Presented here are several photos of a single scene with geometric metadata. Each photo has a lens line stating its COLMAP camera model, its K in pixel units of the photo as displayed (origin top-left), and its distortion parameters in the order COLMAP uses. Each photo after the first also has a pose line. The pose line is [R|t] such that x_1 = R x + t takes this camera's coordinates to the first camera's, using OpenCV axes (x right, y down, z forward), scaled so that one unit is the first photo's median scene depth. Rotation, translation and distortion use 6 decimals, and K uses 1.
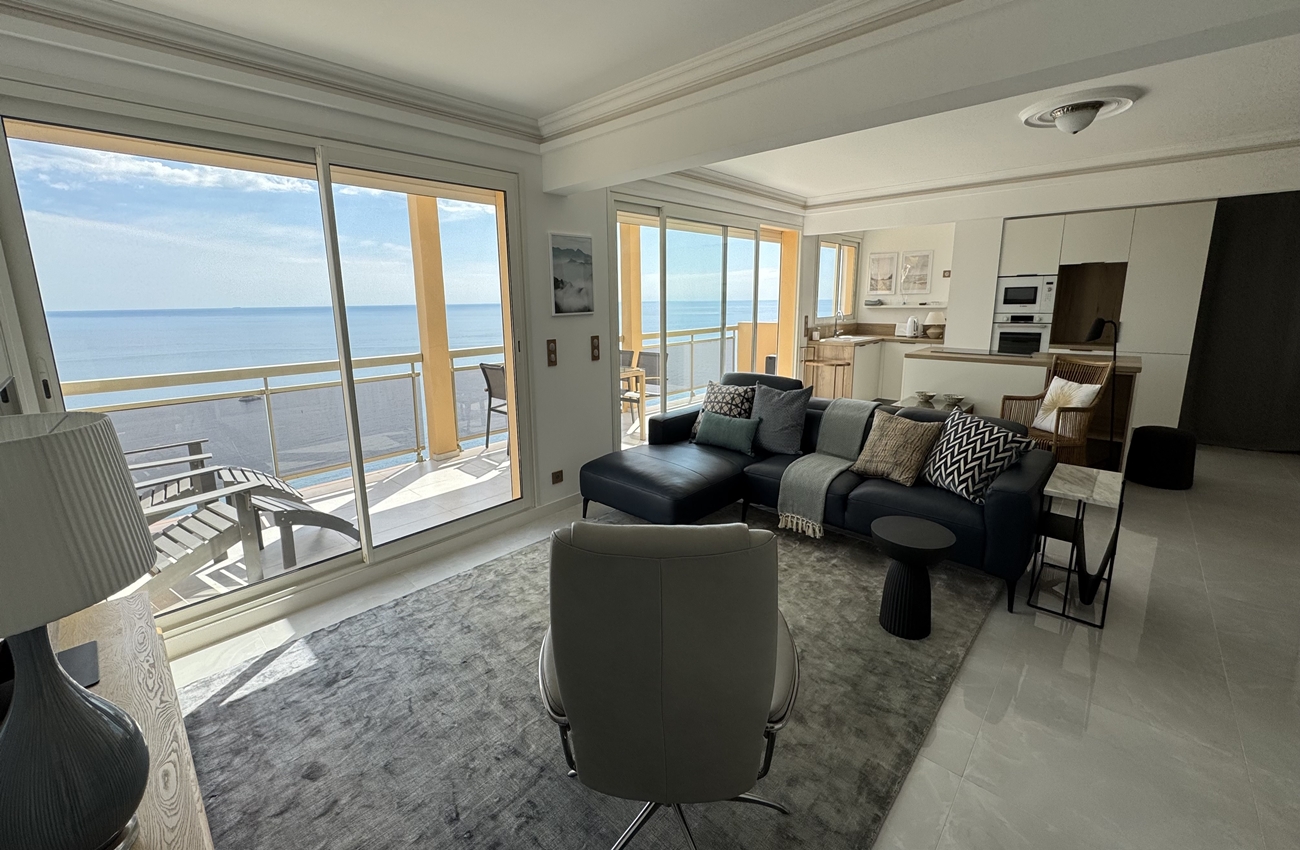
lens RADIAL K [[521.6, 0, 648.0], [0, 521.6, 398.3], [0, 0, 1]] dist [-0.001551, -0.000618]
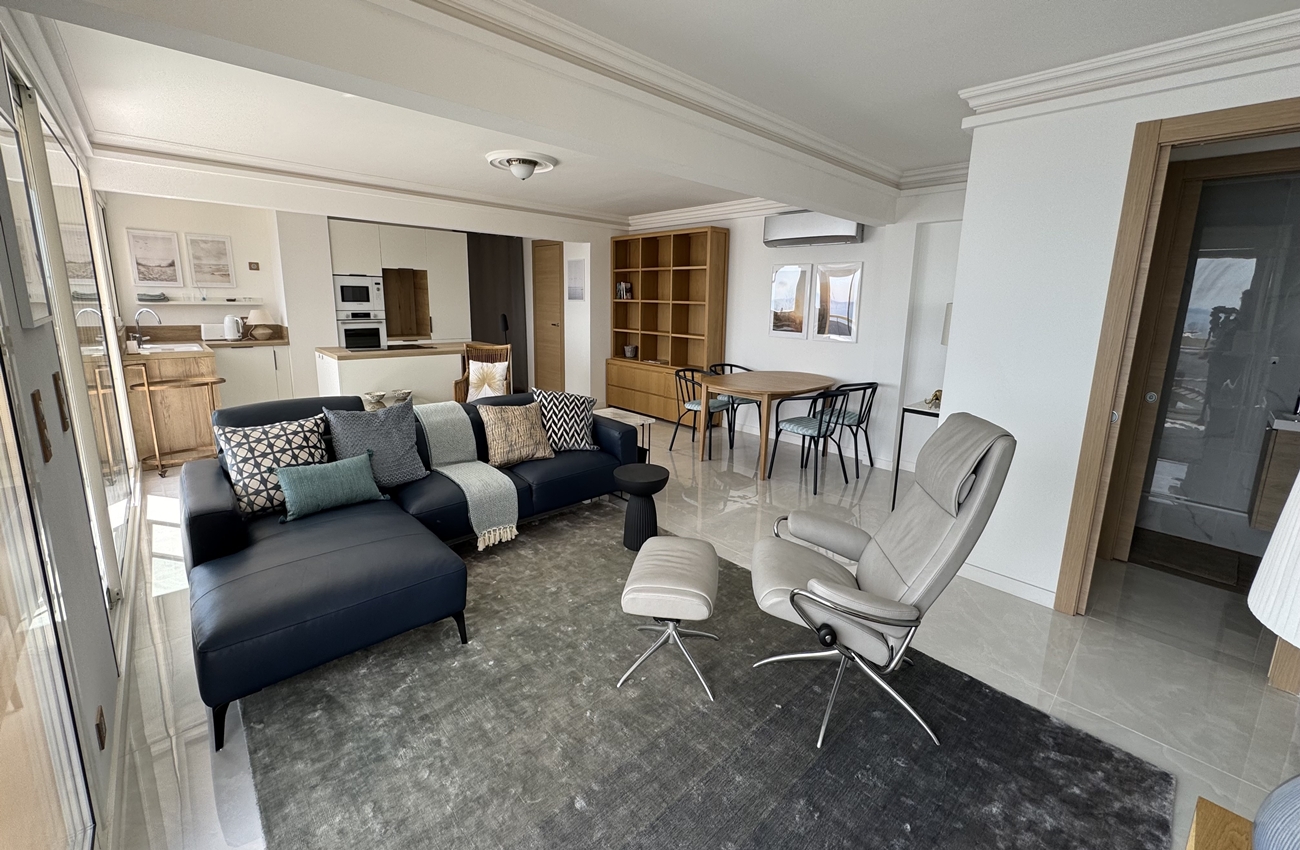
lens RADIAL K [[521.6, 0, 651.9], [0, 521.6, 397.3], [0, 0, 1]] dist [-0.001551, -0.000618]
pose [[0.075320, -0.170963, 0.982394, -0.333596], [0.164447, 0.973833, 0.156865, -0.060954], [-0.983506, 0.149737, 0.101463, 0.340333]]
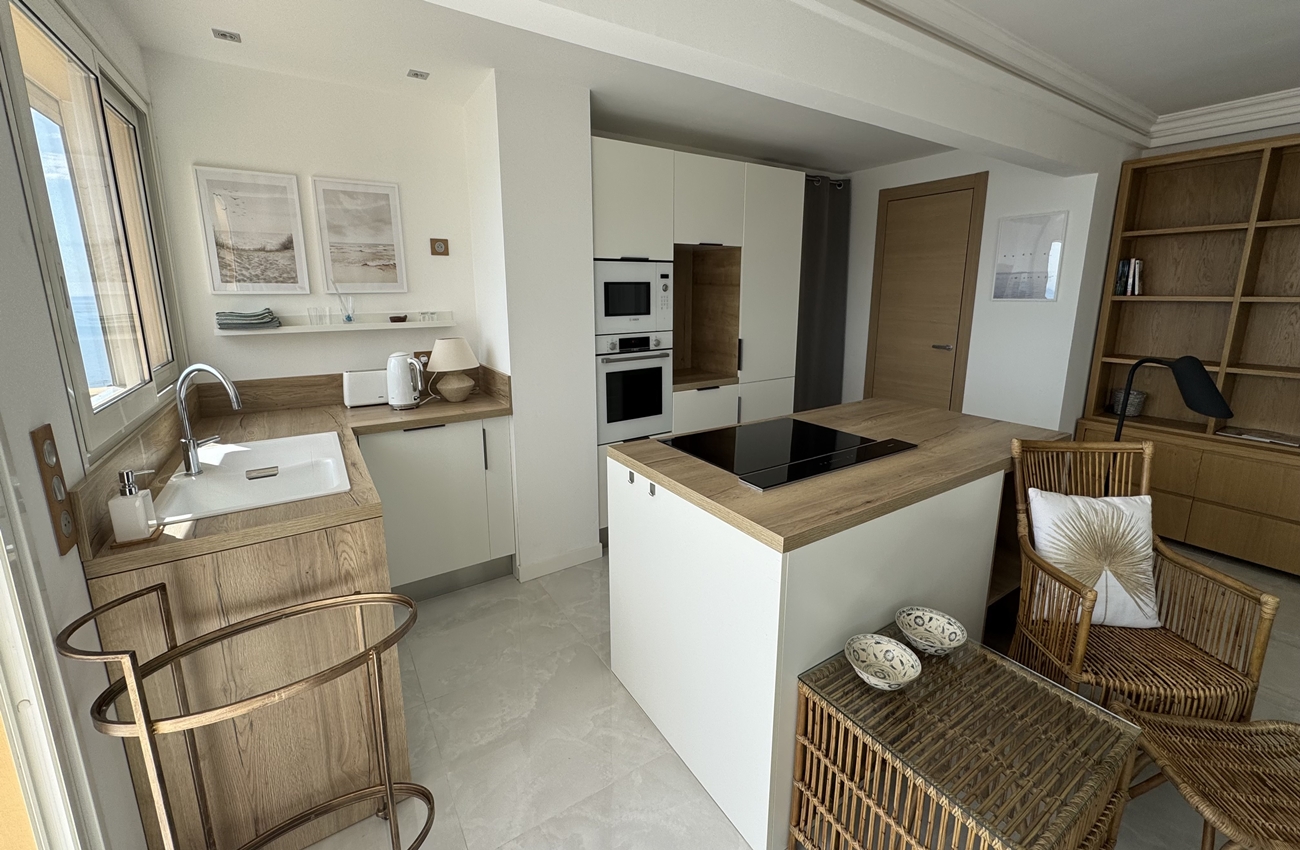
lens RADIAL K [[521.6, 0, 647.3], [0, 521.6, 392.9], [0, 0, 1]] dist [-0.001551, -0.000618]
pose [[0.253816, -0.175644, 0.951171, 0.229685], [0.181711, 0.974524, 0.131468, -0.177600], [-0.950031, 0.139470, 0.279266, 0.885478]]
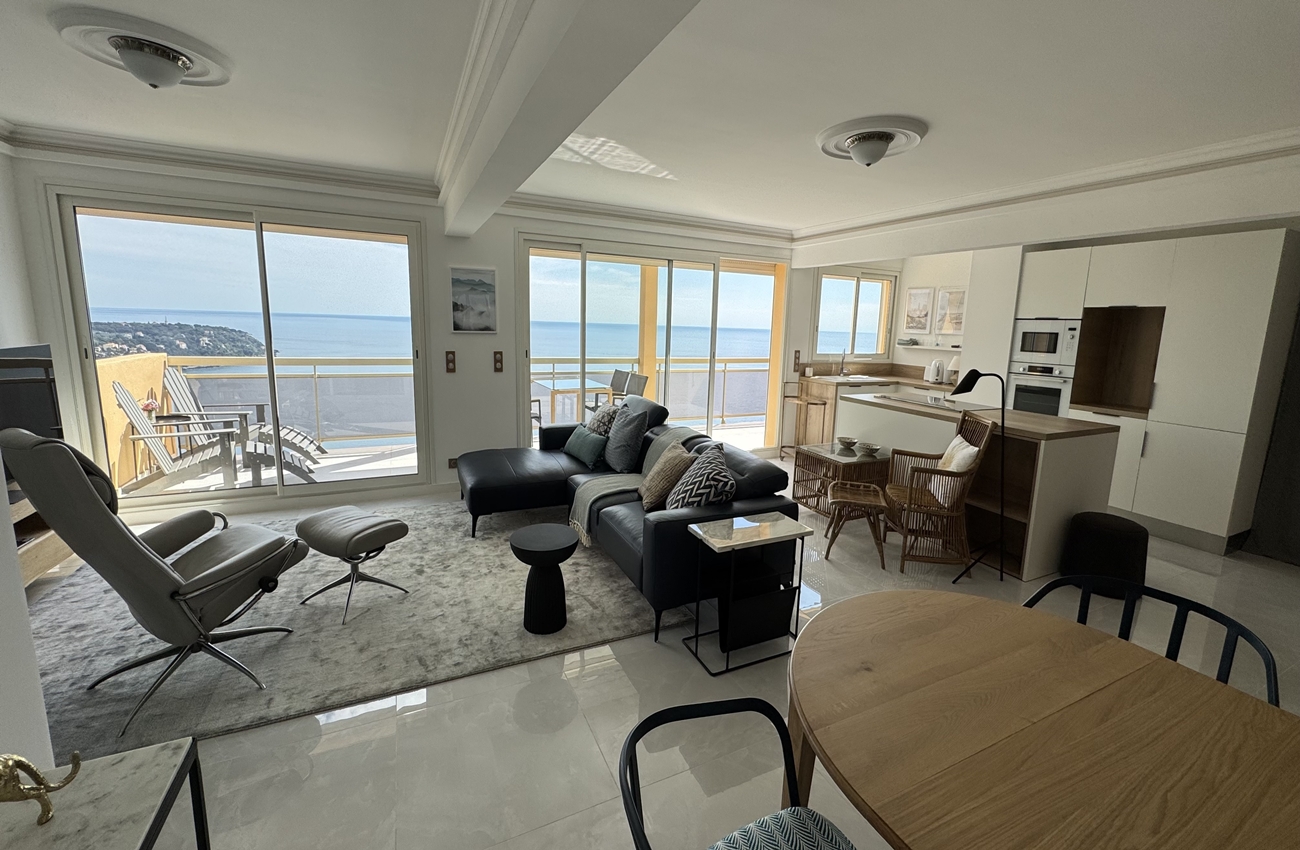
lens RADIAL K [[521.6, 0, 649.5], [0, 521.6, 403.6], [0, 0, 1]] dist [-0.001551, -0.000618]
pose [[0.926966, 0.101999, -0.361013, 0.465351], [-0.115654, 0.993155, -0.016362, -0.014803], [0.356873, 0.056919, 0.932417, 0.010096]]
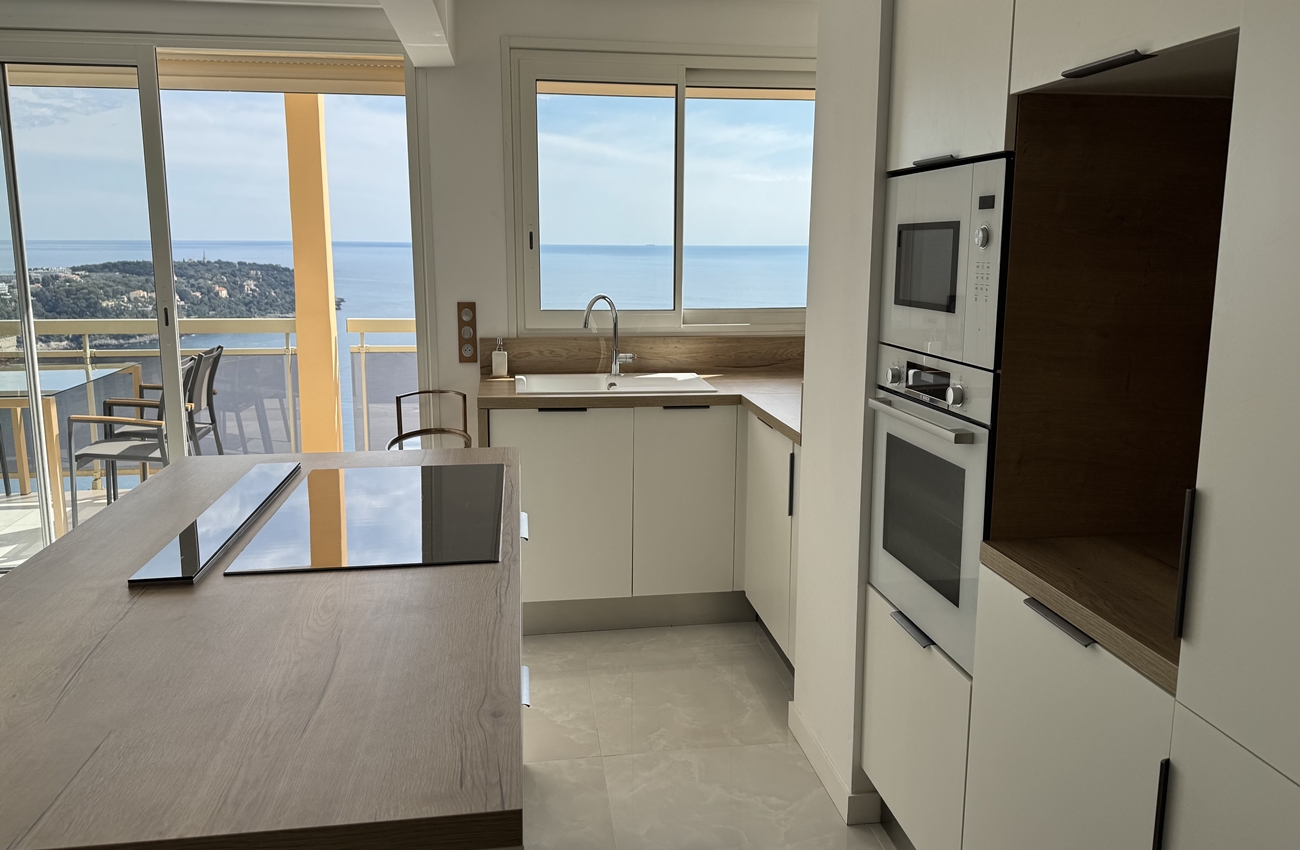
lens RADIAL K [[911.6, 0, 643.1], [0, 911.6, 395.8], [0, 0, 1]] dist [0.074828, -0.088947]
pose [[0.772304, 0.124089, -0.623016, 0.887603], [-0.134139, 0.990478, 0.030996, -0.149955], [0.620929, 0.059633, 0.781595, 0.687752]]
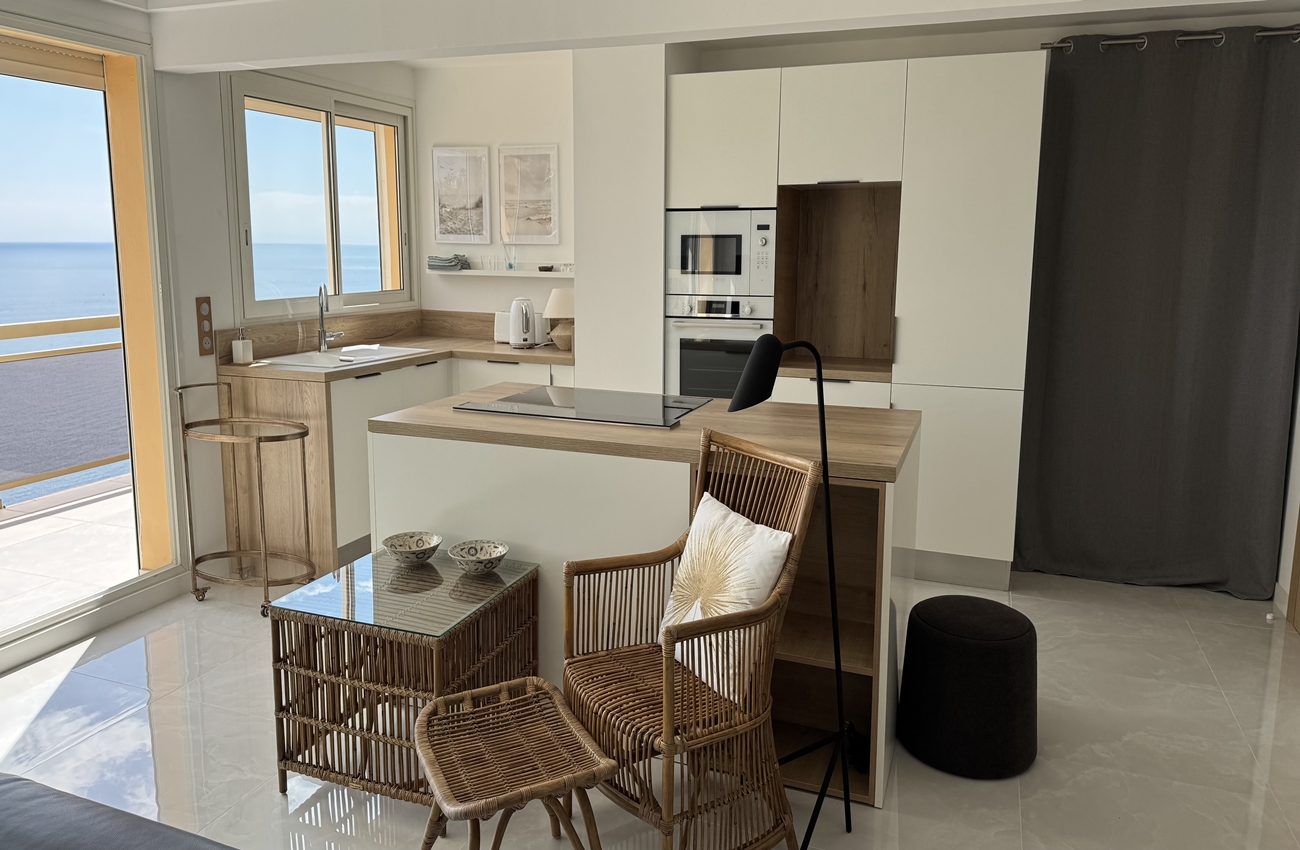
lens RADIAL K [[911.6, 0, 651.6], [0, 911.6, 375.7], [0, 0, 1]] dist [0.074828, -0.088947]
pose [[0.926424, -0.031603, 0.375152, 0.399030], [0.048818, 0.998142, -0.036470, -0.075250], [-0.373303, 0.052101, 0.926245, 0.341133]]
